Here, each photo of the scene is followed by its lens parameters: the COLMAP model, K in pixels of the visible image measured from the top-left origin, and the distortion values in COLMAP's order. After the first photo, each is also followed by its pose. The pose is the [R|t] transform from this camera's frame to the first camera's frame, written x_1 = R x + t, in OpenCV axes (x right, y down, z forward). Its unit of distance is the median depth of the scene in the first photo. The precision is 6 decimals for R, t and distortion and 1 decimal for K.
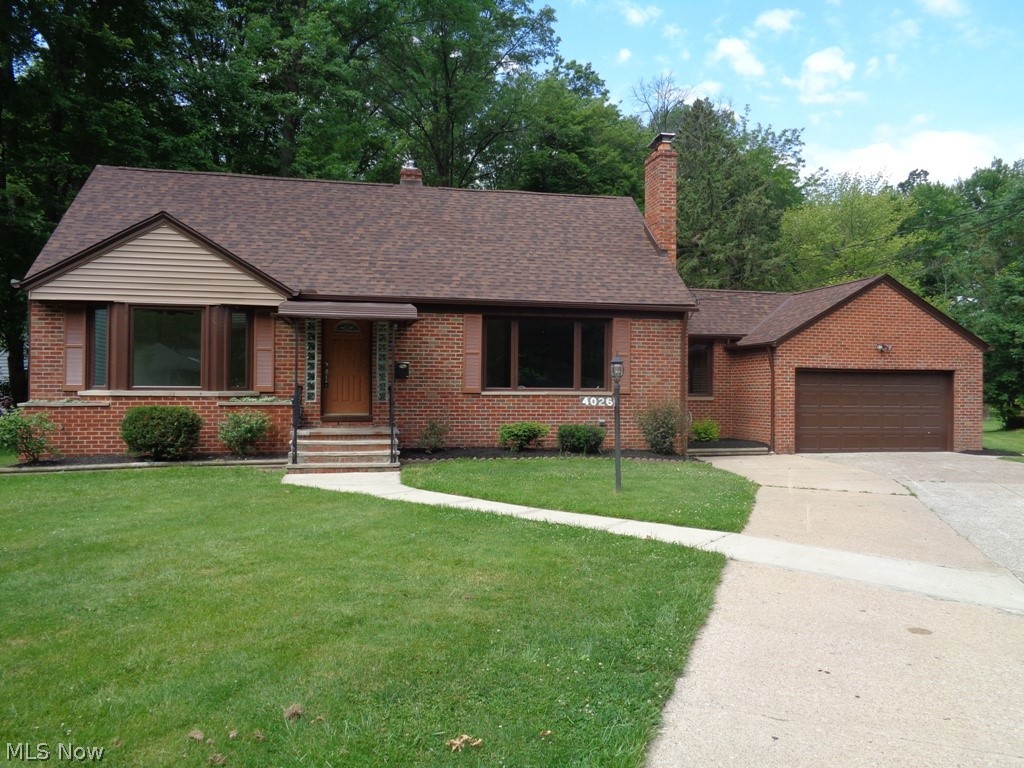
lens RADIAL K [[764.6, 0, 517.9], [0, 764.6, 387.2], [0, 0, 1]] dist [-0.011349, -0.006978]
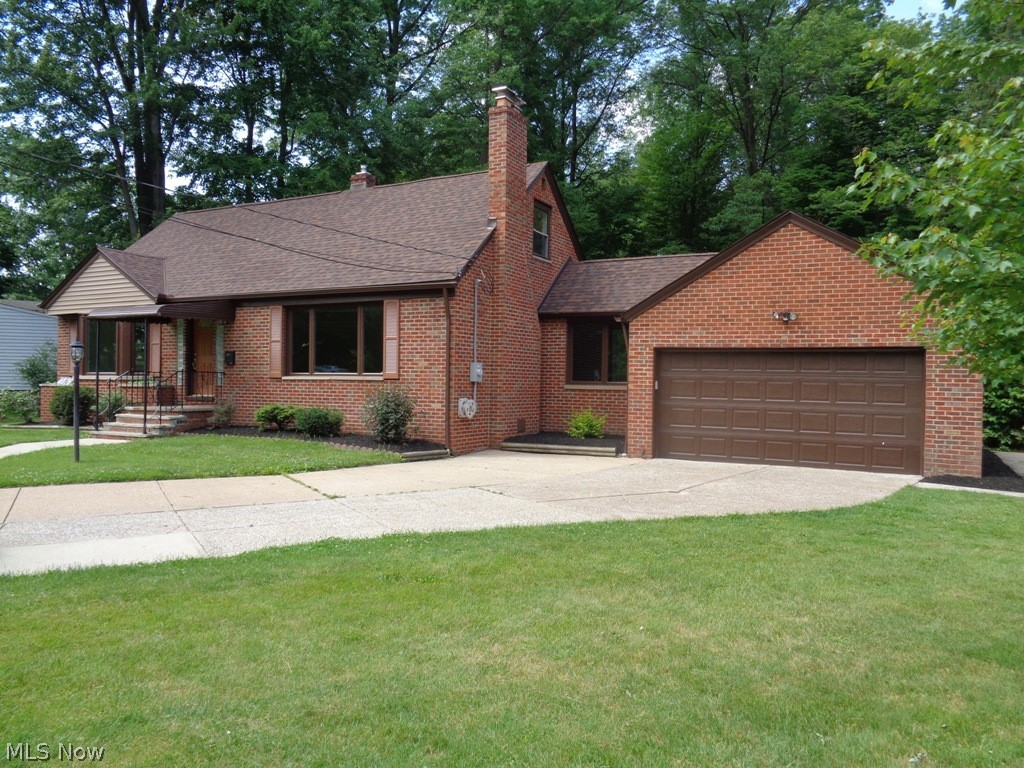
lens RADIAL K [[764.6, 0, 516.7], [0, 764.6, 379.4], [0, 0, 1]] dist [-0.011349, -0.006978]
pose [[0.769550, 0.004424, -0.638571, 0.776006], [-0.003301, 0.999990, 0.002950, 0.004954], [0.638578, -0.000163, 0.769557, 0.324561]]
